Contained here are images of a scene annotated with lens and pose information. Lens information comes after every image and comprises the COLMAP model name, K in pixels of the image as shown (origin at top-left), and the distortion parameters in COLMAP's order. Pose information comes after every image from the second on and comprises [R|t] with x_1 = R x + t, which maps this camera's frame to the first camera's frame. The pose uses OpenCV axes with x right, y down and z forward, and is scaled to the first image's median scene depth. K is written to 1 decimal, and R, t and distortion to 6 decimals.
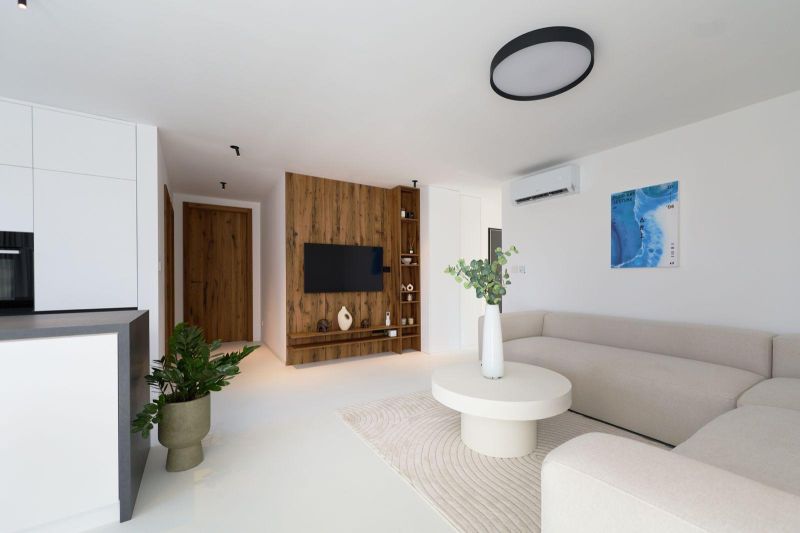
lens RADIAL K [[334.5, 0, 420.1], [0, 334.5, 280.5], [0, 0, 1]] dist [-0.001729, -0.000095]
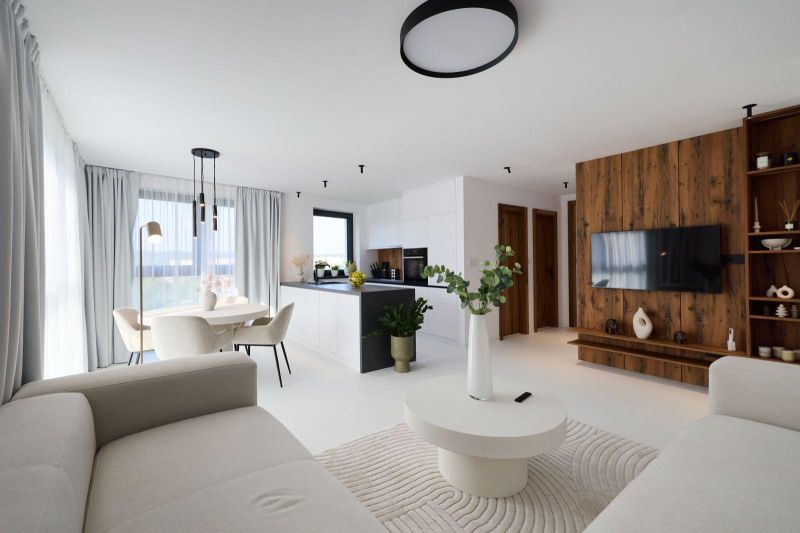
lens RADIAL K [[348.6, 0, 381.2], [0, 348.6, 258.9], [0, 0, 1]] dist [-0.001772, 0.000280]
pose [[0.029752, -0.005141, -0.999544, 0.583196], [0.002651, 0.999984, -0.005064, -0.036200], [0.999554, -0.002500, 0.029765, 0.369697]]
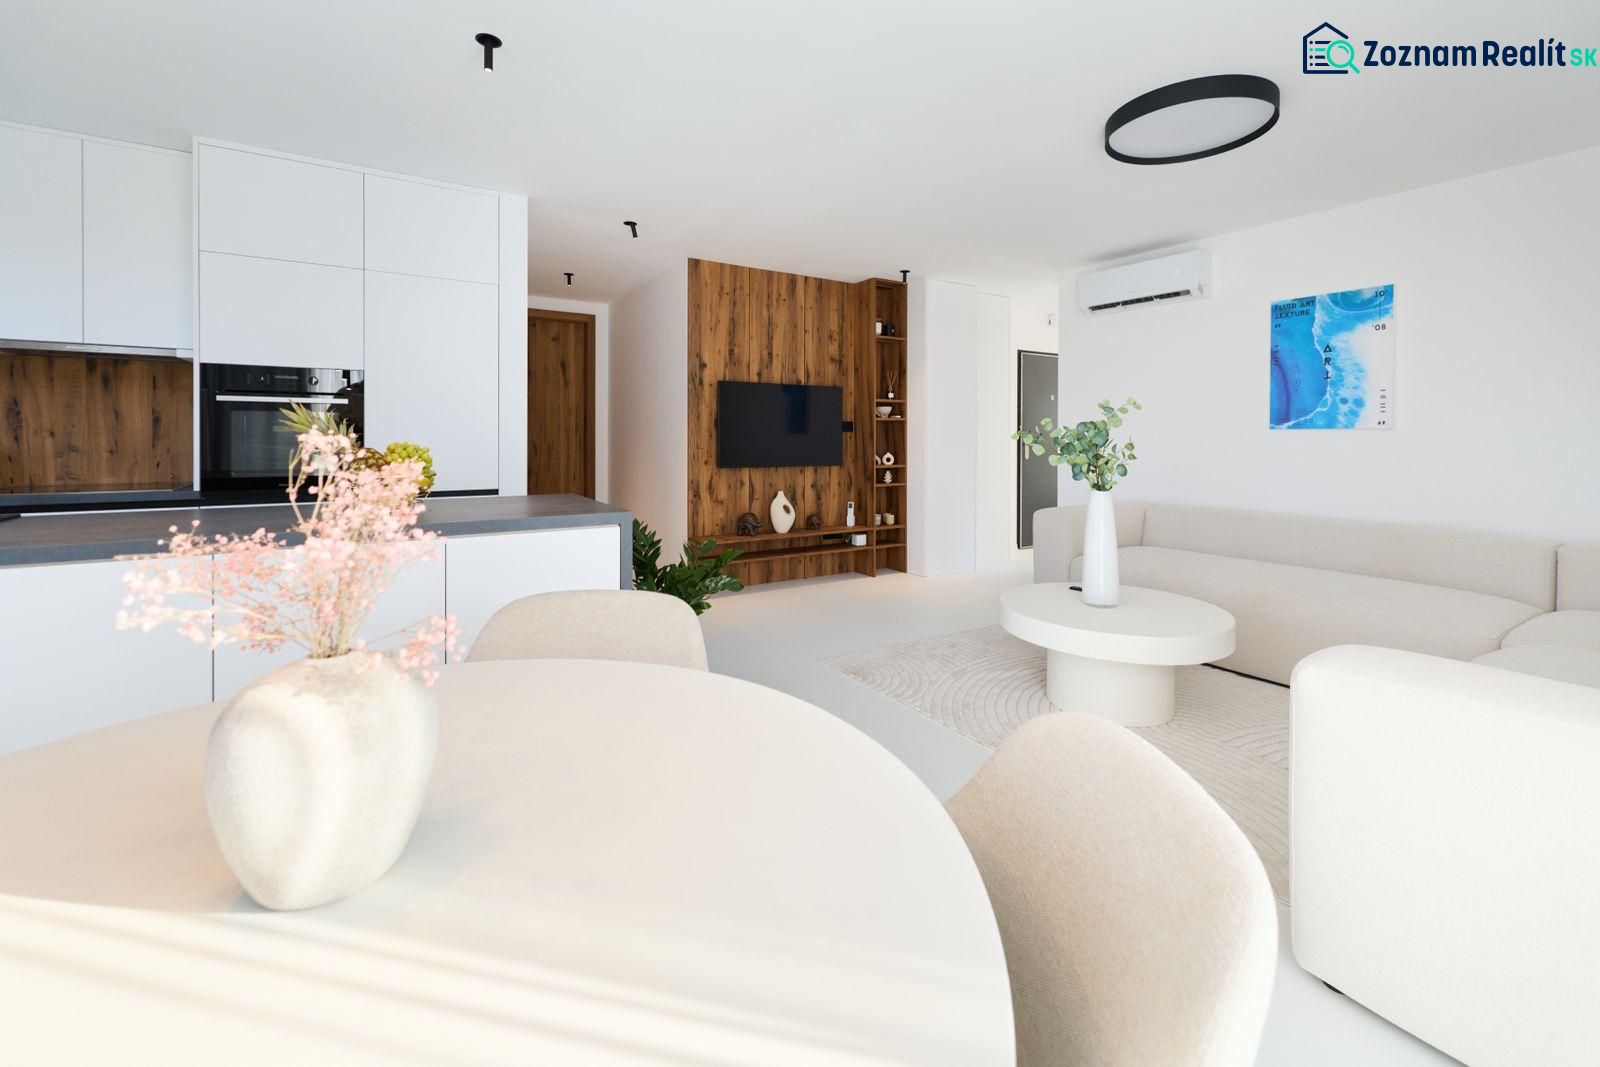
lens RADIAL K [[669.0, 0, 801.4], [0, 669.0, 446.2], [0, 0, 1]] dist [-0.001729, -0.000095]
pose [[0.999517, 0.007181, -0.030245, -0.161186], [-0.006956, 0.999947, 0.007557, -0.008907], [0.030298, -0.007343, 0.999514, -0.145107]]
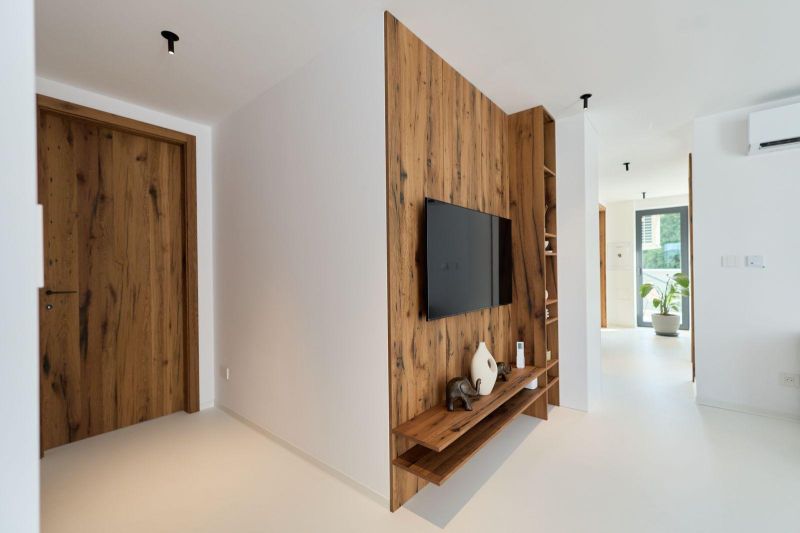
lens RADIAL K [[343.1, 0, 399.9], [0, 343.1, 268.7], [0, 0, 1]] dist [0.005867, -0.001422]
pose [[0.960068, -0.008002, 0.279652, -0.475454], [0.010246, 0.999926, -0.006564, -0.022710], [-0.279579, 0.009167, 0.960079, 0.583919]]
